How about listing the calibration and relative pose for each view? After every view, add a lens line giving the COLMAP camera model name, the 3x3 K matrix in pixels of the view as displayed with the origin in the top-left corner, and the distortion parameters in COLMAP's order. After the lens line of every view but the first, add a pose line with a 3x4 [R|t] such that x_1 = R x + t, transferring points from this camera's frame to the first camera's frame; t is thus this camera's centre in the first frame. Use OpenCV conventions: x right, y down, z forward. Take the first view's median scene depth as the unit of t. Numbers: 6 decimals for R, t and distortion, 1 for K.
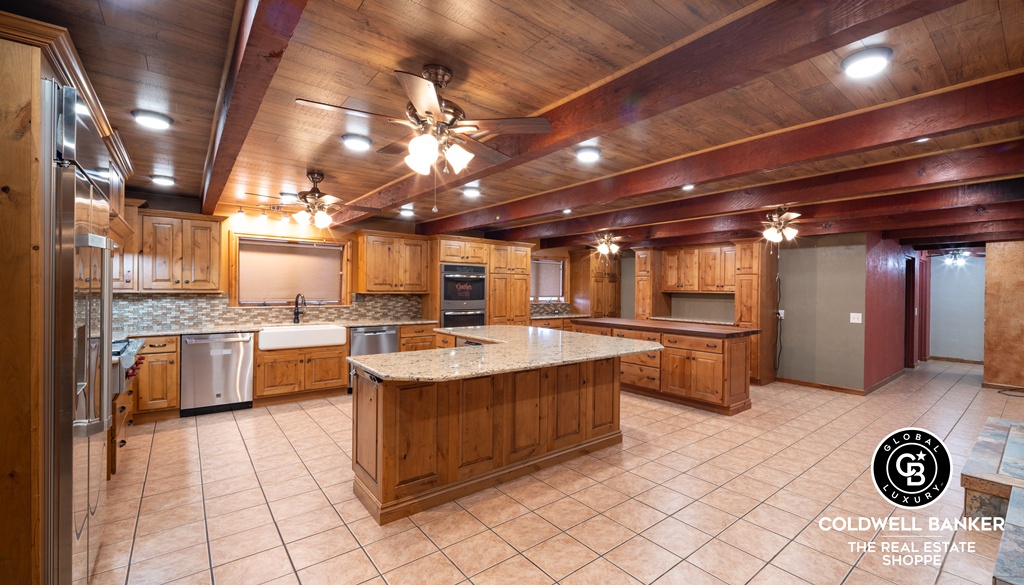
lens RADIAL K [[427.7, 0, 576.4], [0, 427.7, 293.1], [0, 0, 1]] dist [-0.001698, -0.000414]
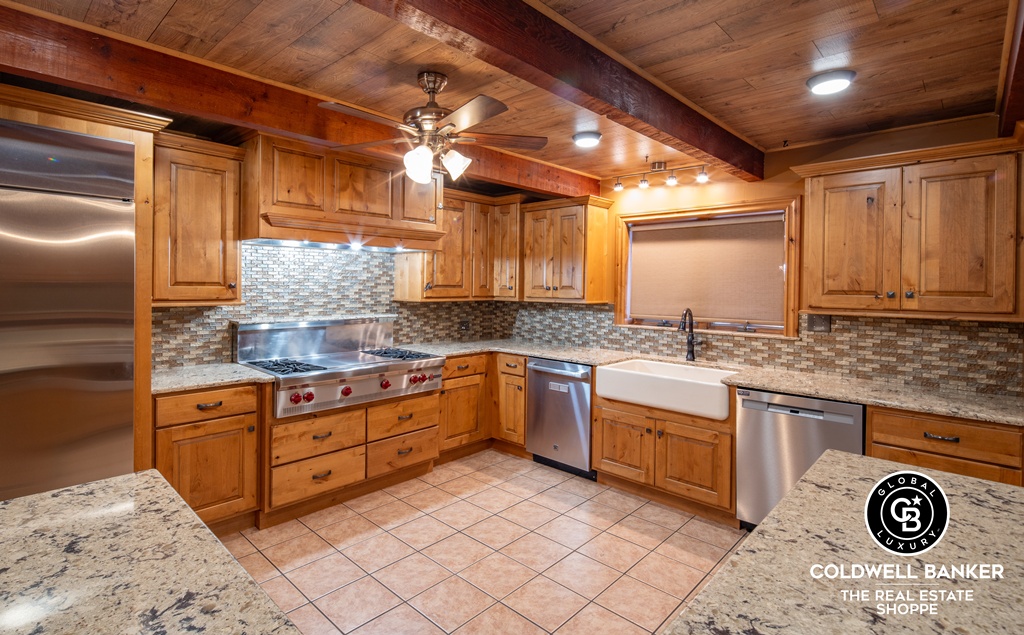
lens RADIAL K [[494.5, 0, 496.5], [0, 494.5, 288.2], [0, 0, 1]] dist [-0.000251, -0.000314]
pose [[0.060228, -0.002327, -0.998182, -0.014982], [-0.018172, 0.999829, -0.003427, -0.017732], [0.998019, 0.018345, 0.060175, 0.680557]]
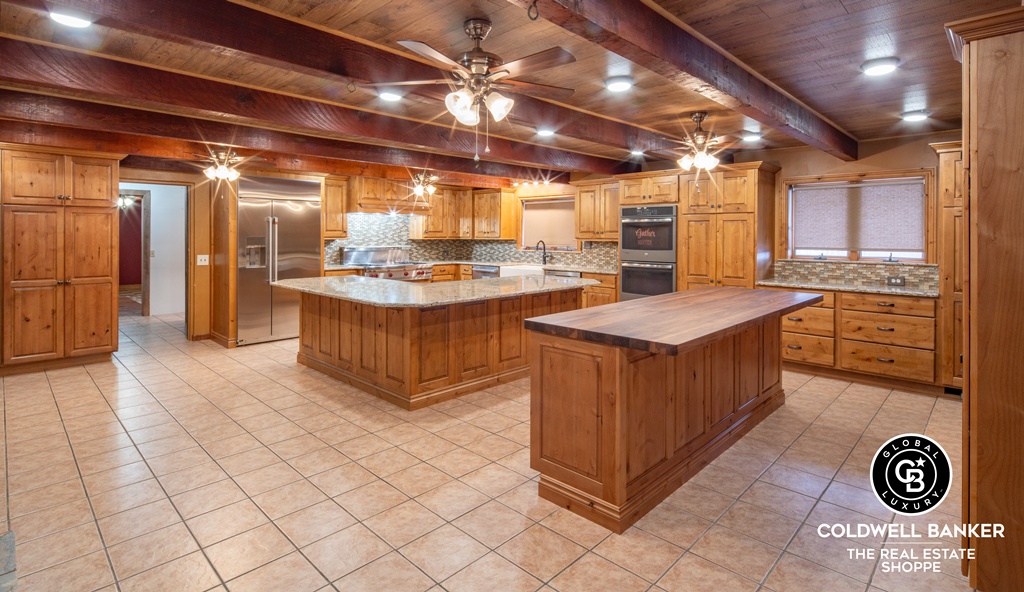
lens RADIAL K [[502.3, 0, 498.2], [0, 502.3, 235.6], [0, 0, 1]] dist [0.018103, -0.000194]
pose [[0.042203, -0.008219, -0.999075, 0.779766], [-0.010578, 0.999906, -0.008672, 0.000824], [0.999053, 0.010934, 0.042112, 0.778704]]
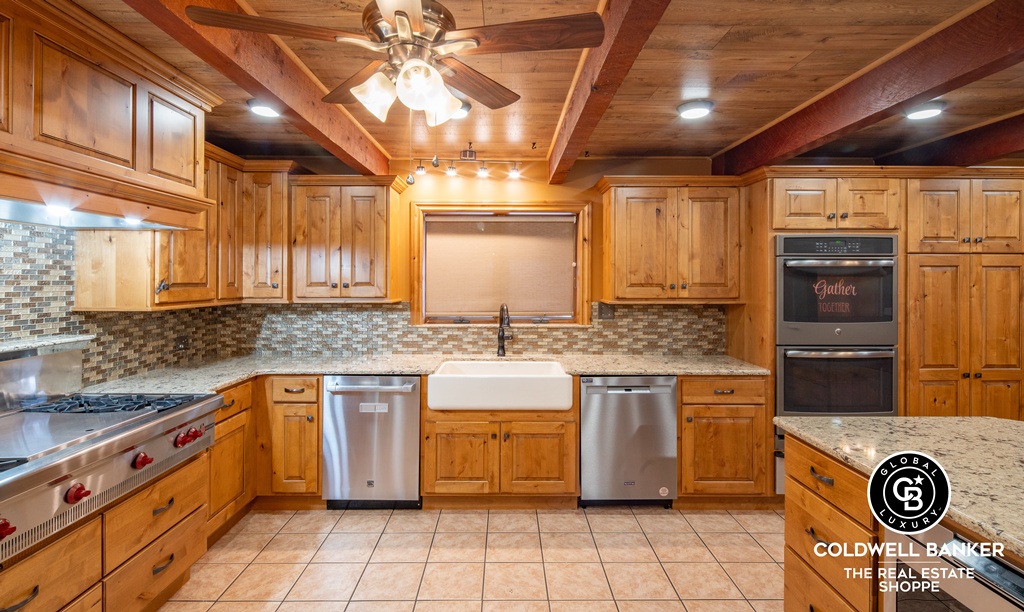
lens RADIAL K [[495.3, 0, 508.7], [0, 495.3, 280.7], [0, 0, 1]] dist [0.003056, -0.000792]
pose [[0.740103, -0.010235, -0.672415, -0.200545], [0.001338, 0.999905, -0.013746, -0.018939], [0.672492, 0.009274, 0.740046, 0.505834]]
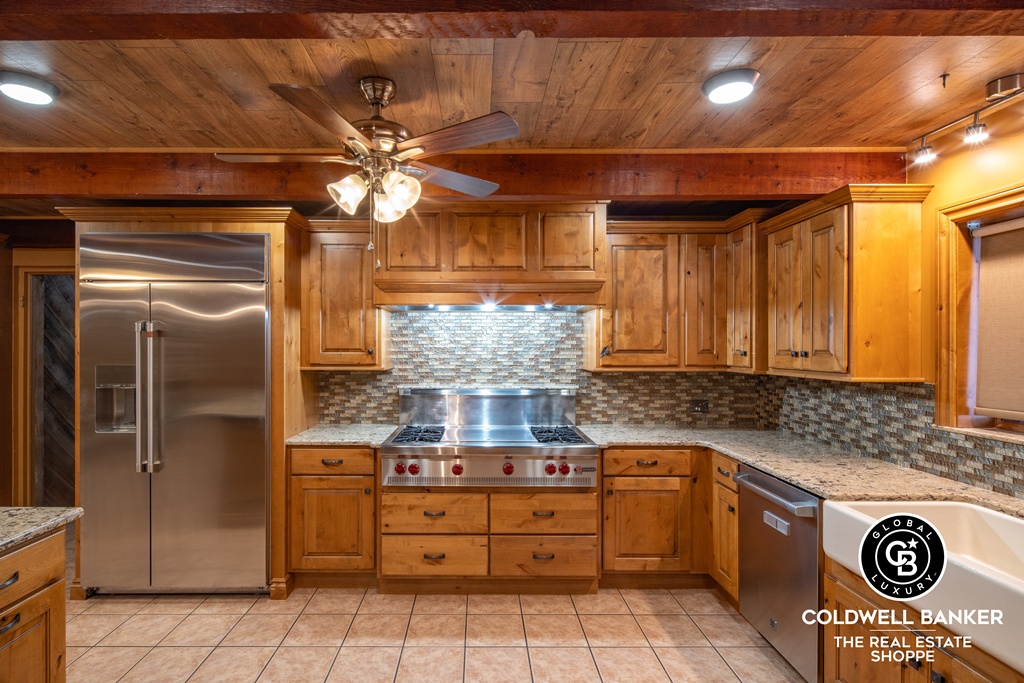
lens RADIAL K [[511.1, 0, 475.9], [0, 511.1, 345.1], [0, 0, 1]] dist [0.000737, -0.000598]
pose [[-0.681692, -0.014825, -0.731489, -0.213706], [-0.014586, 0.999871, -0.006672, -0.022382], [0.731494, 0.006122, -0.681821, 0.906679]]
